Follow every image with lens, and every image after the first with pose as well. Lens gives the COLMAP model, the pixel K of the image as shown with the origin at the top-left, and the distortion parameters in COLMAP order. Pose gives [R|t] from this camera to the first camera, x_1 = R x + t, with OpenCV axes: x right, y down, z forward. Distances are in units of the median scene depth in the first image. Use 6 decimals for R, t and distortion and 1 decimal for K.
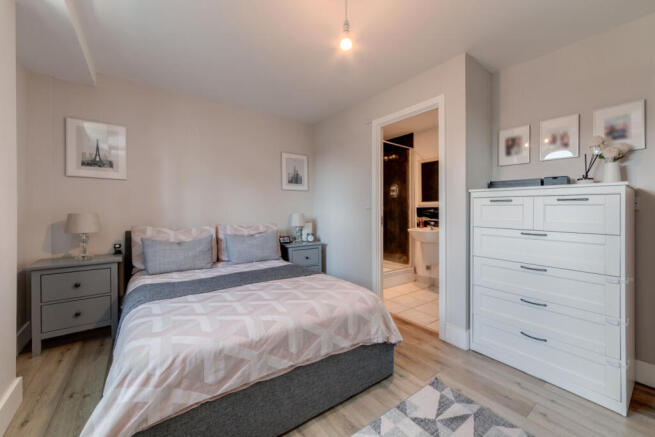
lens RADIAL K [[254.9, 0, 316.6], [0, 254.9, 205.5], [0, 0, 1]] dist [0.002469, 0.000009]
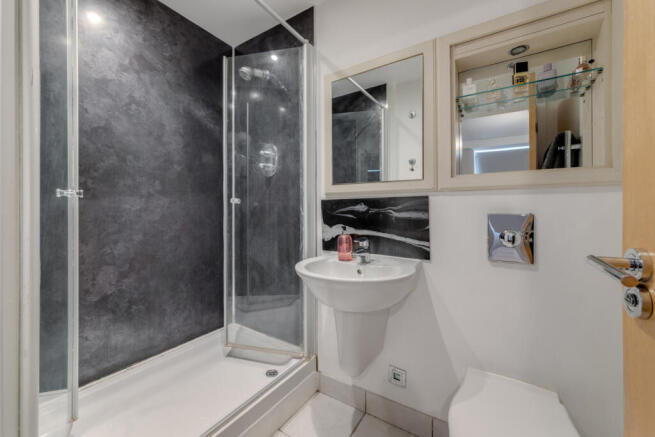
lens RADIAL K [[254.9, 0, 325.7], [0, 254.9, 212.1], [0, 0, 1]] dist [0.002469, 0.000009]
pose [[0.916936, -0.001176, 0.399032, 0.245654], [-0.004562, 0.999899, 0.013431, 0.020542], [-0.399008, -0.014136, 0.916839, 0.647052]]
